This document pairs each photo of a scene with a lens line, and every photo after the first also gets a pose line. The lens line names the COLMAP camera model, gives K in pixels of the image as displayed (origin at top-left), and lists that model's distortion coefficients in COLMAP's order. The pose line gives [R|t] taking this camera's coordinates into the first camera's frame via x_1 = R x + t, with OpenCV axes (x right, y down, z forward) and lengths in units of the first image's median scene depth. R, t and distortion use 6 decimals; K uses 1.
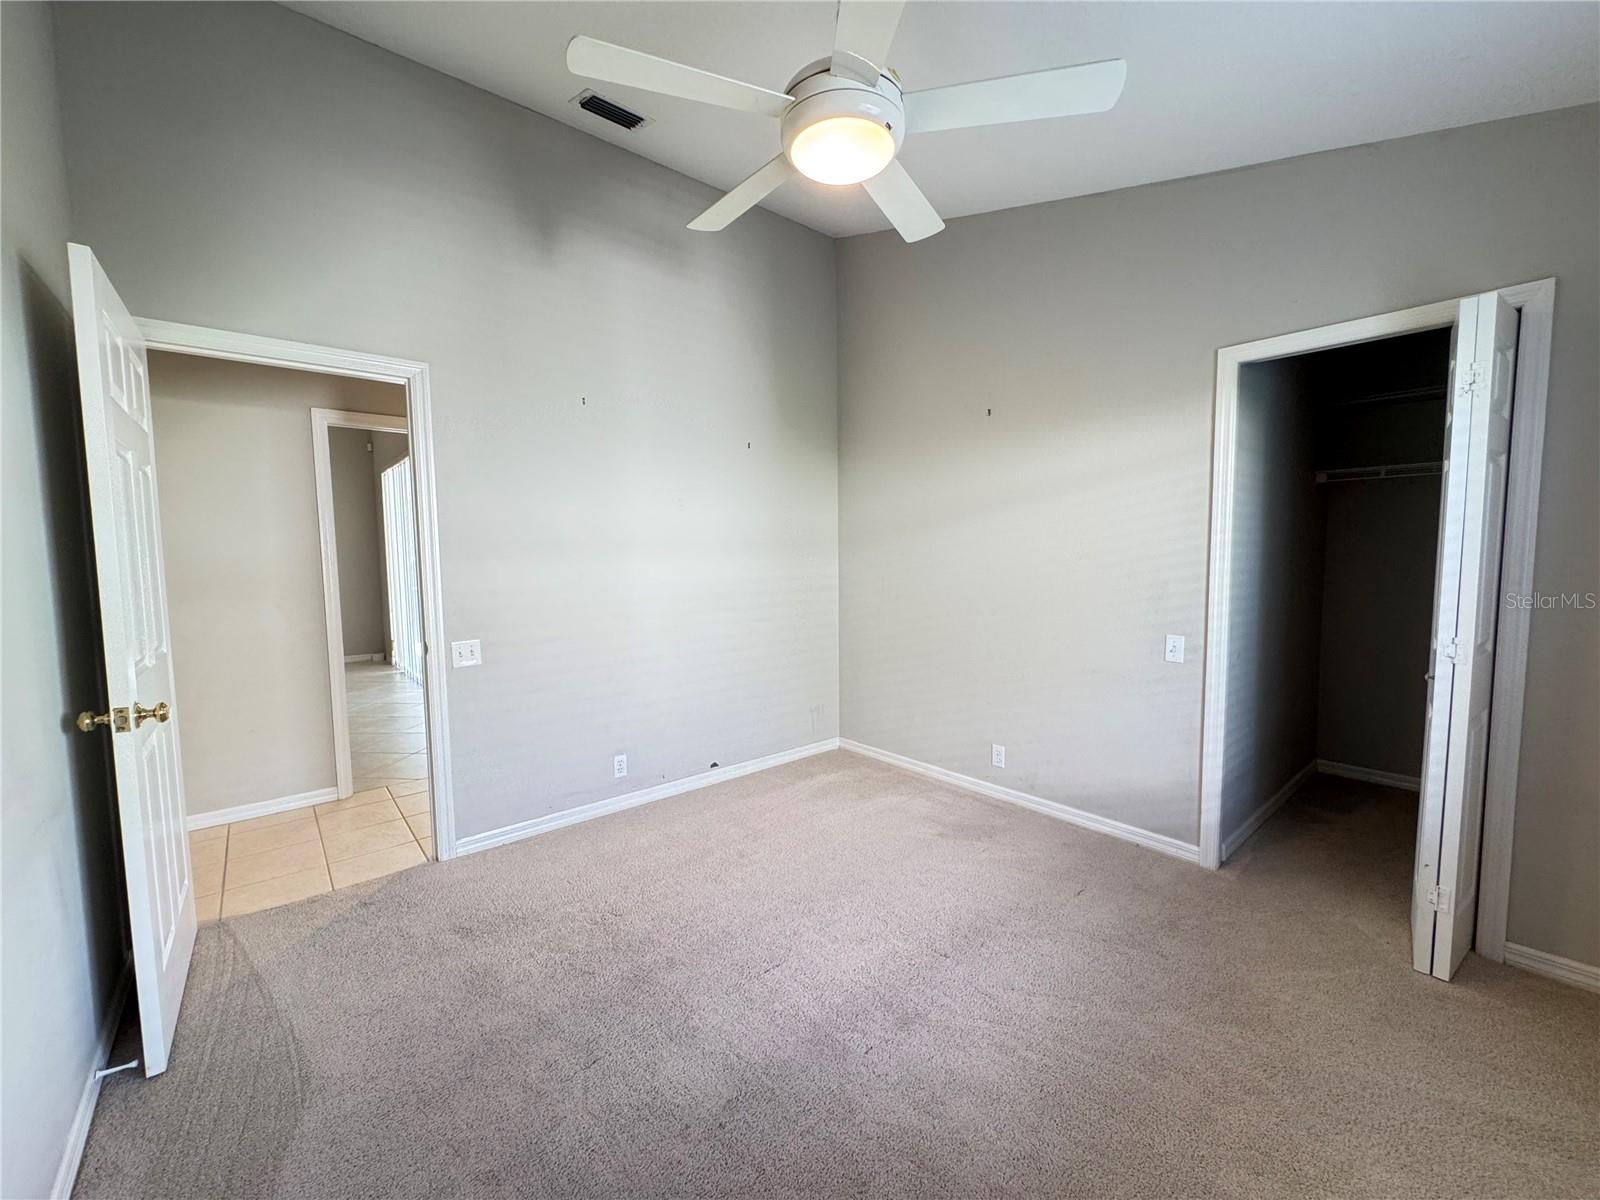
lens RADIAL K [[640.0, 0, 799.1], [0, 640.0, 601.1], [0, 0, 1]] dist [-0.002980, 0.001010]
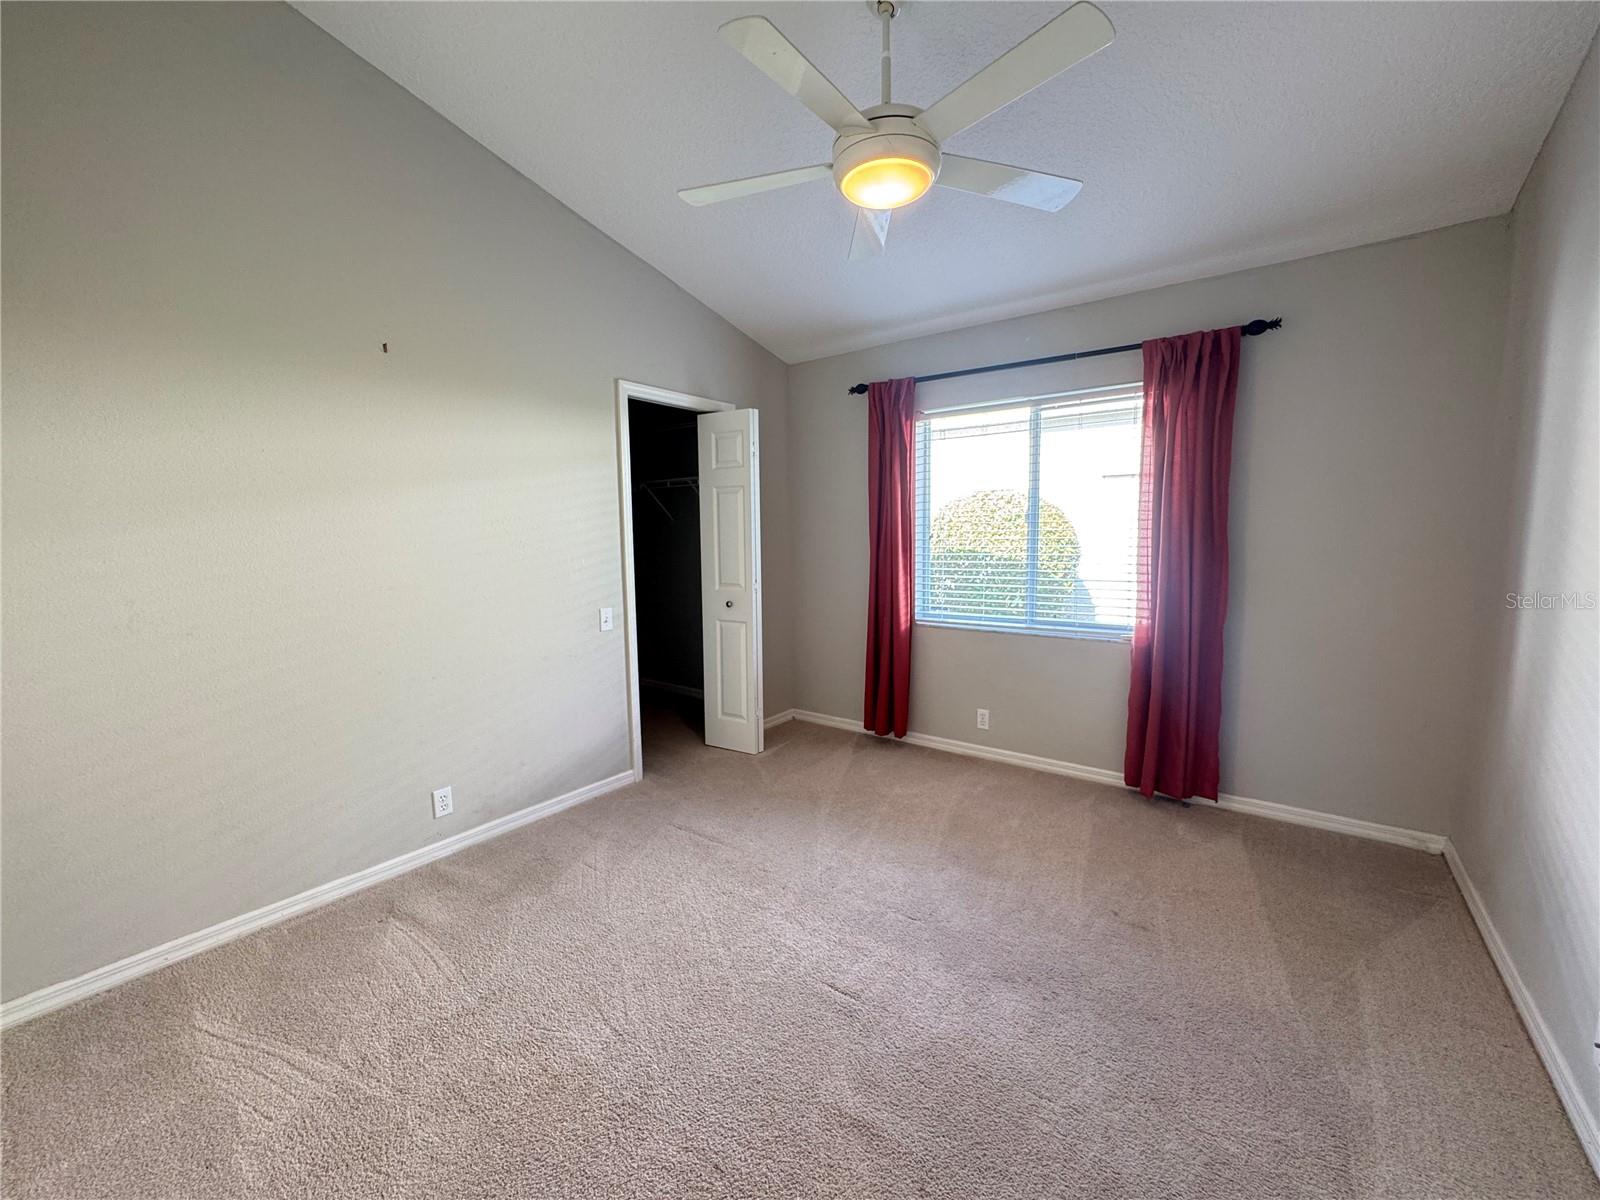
lens RADIAL K [[640.0, 0, 803.1], [0, 640.0, 594.3], [0, 0, 1]] dist [-0.002980, 0.001010]
pose [[-0.210373, -0.088329, 0.973623, -0.604032], [0.090915, 0.989827, 0.109444, -0.063826], [-0.973385, 0.111541, -0.200203, 0.813202]]
